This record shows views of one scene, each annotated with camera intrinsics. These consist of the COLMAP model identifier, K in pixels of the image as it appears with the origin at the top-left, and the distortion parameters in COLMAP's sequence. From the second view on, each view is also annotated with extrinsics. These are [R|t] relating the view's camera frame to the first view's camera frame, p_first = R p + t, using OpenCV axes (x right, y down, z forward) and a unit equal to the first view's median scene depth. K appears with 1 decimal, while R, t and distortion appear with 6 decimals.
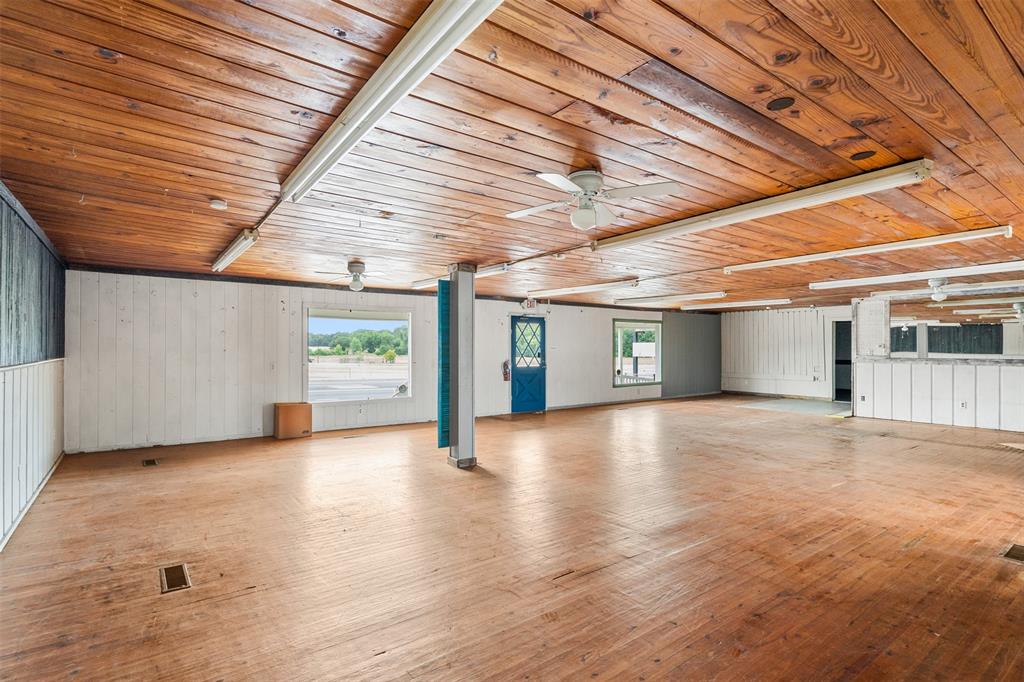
lens RADIAL K [[519.8, 0, 512.0], [0, 519.8, 341.0], [0, 0, 1]] dist [-0.007393, -0.000400]
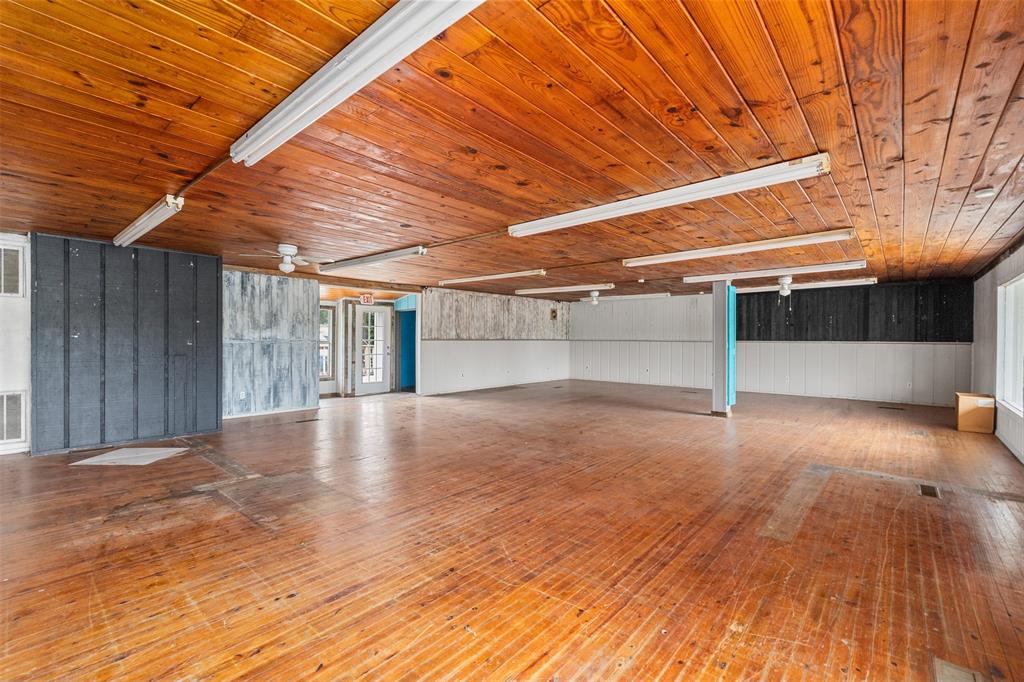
lens RADIAL K [[440.5, 0, 512.0], [0, 440.5, 341.0], [0, 0, 1]] dist [0.000150, 0.000123]
pose [[-0.980749, -0.005265, -0.195200, 0.421590], [-0.004453, 0.999980, -0.004598, 0.023346], [0.195220, -0.003641, -0.980753, 1.176732]]
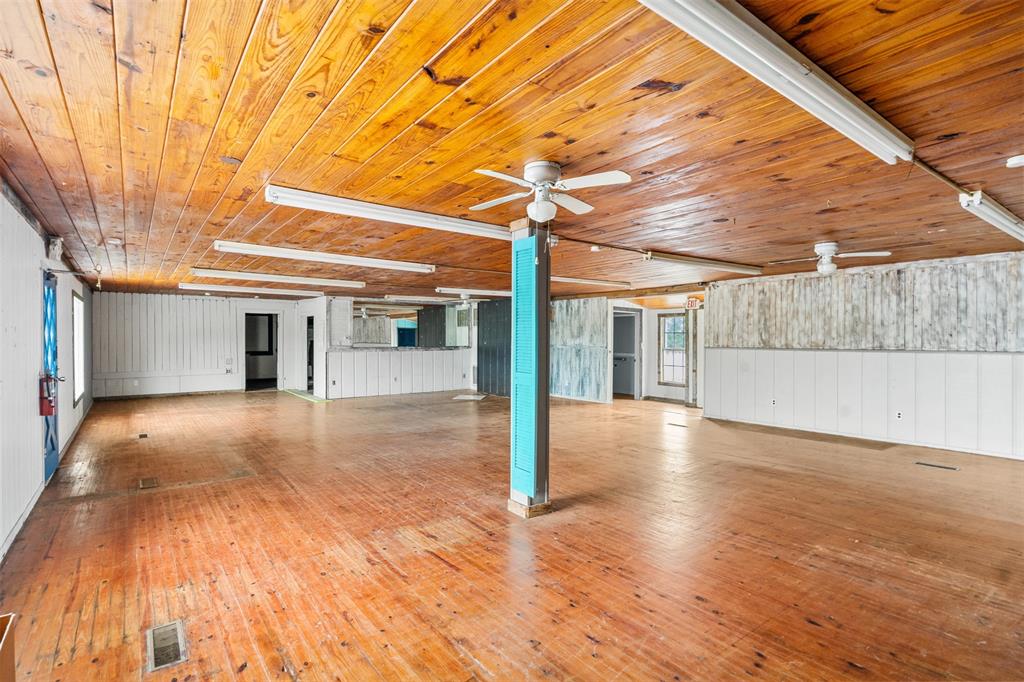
lens RADIAL K [[519.8, 0, 512.0], [0, 519.8, 341.0], [0, 0, 1]] dist [-0.007393, -0.000400]
pose [[-0.004117, -0.004599, 0.999981, -0.453674], [-0.013765, 0.999895, 0.004542, 0.006578], [-0.999897, -0.013746, -0.004180, 0.576531]]
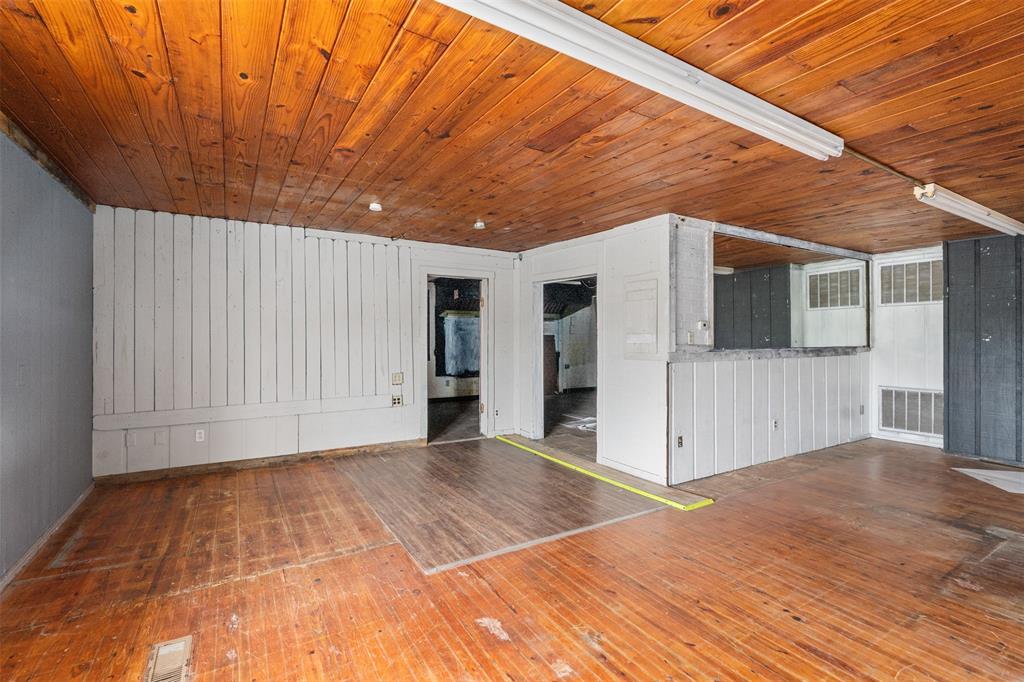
lens RADIAL K [[473.4, 0, 512.0], [0, 473.4, 341.0], [0, 0, 1]] dist [-0.002189, -0.000677]
pose [[0.109408, -0.004991, 0.993984, 0.242916], [-0.012656, 0.999899, 0.006414, 0.022266], [-0.993916, -0.013282, 0.109334, 1.037402]]
